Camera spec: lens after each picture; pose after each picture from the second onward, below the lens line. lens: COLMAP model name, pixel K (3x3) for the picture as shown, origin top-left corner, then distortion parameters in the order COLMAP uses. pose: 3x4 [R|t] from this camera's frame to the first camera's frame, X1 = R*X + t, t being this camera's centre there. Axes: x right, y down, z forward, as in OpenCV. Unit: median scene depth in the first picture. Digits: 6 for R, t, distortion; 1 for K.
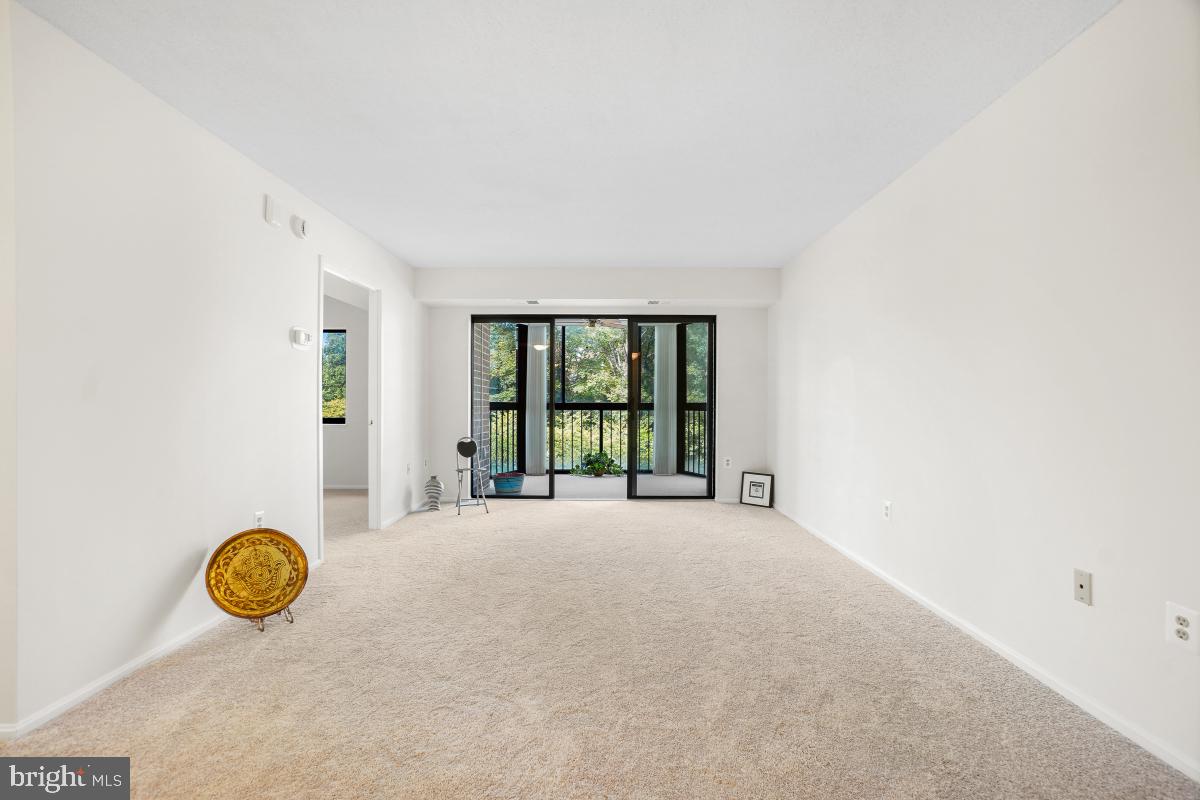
lens RADIAL K [[528.9, 0, 595.9], [0, 528.9, 403.2], [0, 0, 1]] dist [-0.036583, 0.008309]
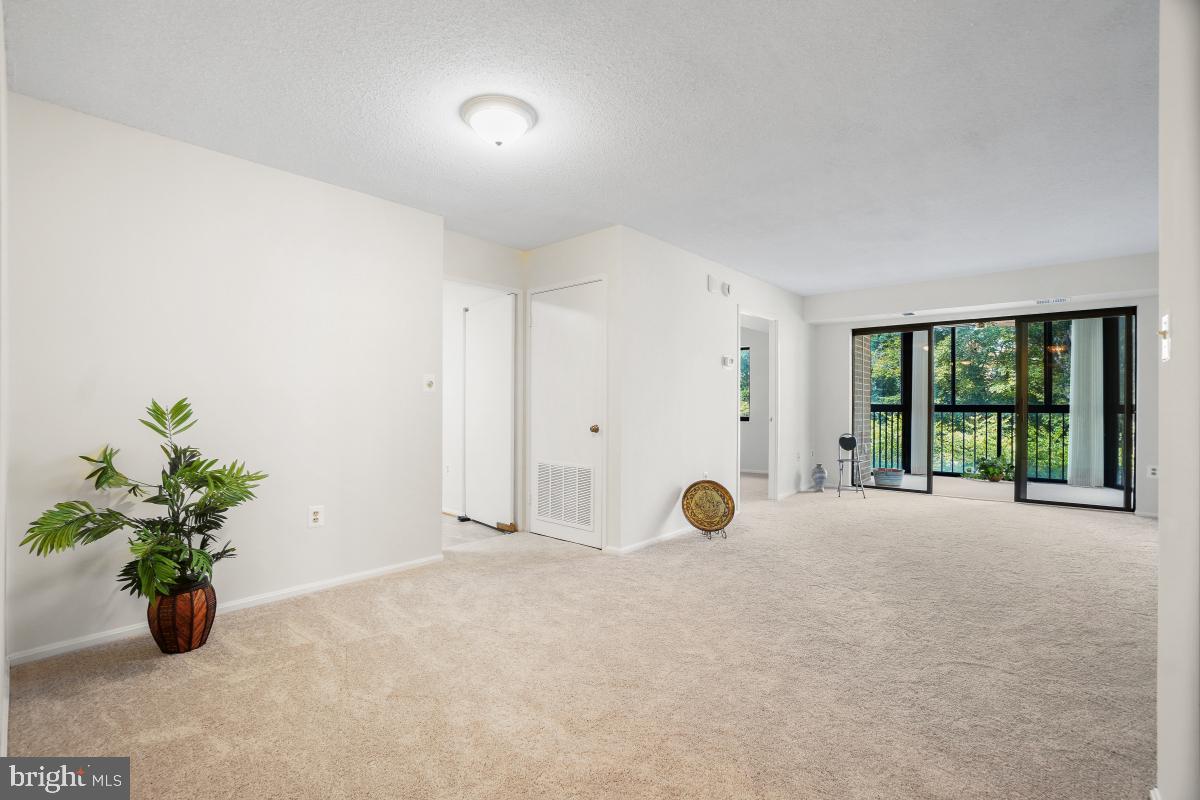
lens RADIAL K [[528.9, 0, 621.2], [0, 528.9, 408.9], [0, 0, 1]] dist [-0.036583, 0.008309]
pose [[0.784628, 0.003788, -0.619956, 0.089580], [0.000207, 0.999980, 0.006372, 0.001285], [0.619967, -0.005128, 0.784611, -0.243933]]
